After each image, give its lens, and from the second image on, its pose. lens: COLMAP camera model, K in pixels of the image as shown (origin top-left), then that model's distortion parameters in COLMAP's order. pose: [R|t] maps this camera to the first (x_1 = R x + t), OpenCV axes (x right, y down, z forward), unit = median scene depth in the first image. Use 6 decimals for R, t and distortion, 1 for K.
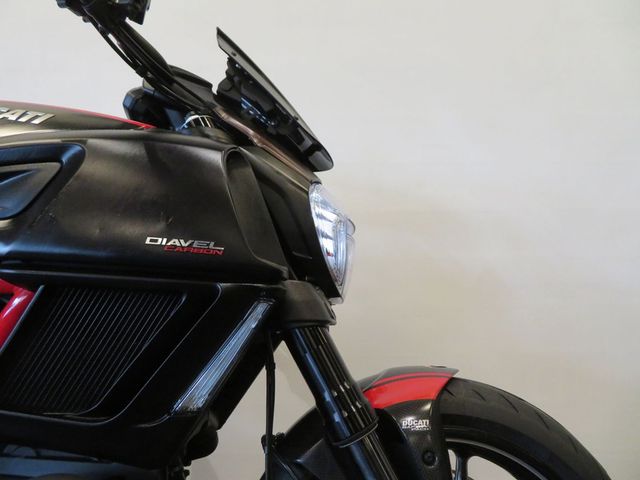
lens RADIAL K [[439.2, 0, 319.7], [0, 439.2, 256.1], [0, 0, 1]] dist [0.039035, -0.000247]
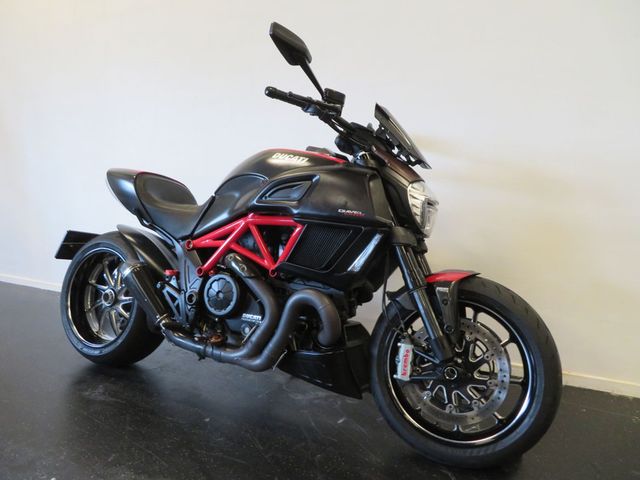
lens RADIAL K [[439.2, 0, 319.7], [0, 439.2, 256.1], [0, 0, 1]] dist [0.039035, -0.000247]
pose [[0.901218, 0.074092, -0.426985, 0.616247], [-0.015915, 0.990270, 0.138243, -0.114247], [0.433074, -0.117792, 0.893629, -1.381995]]
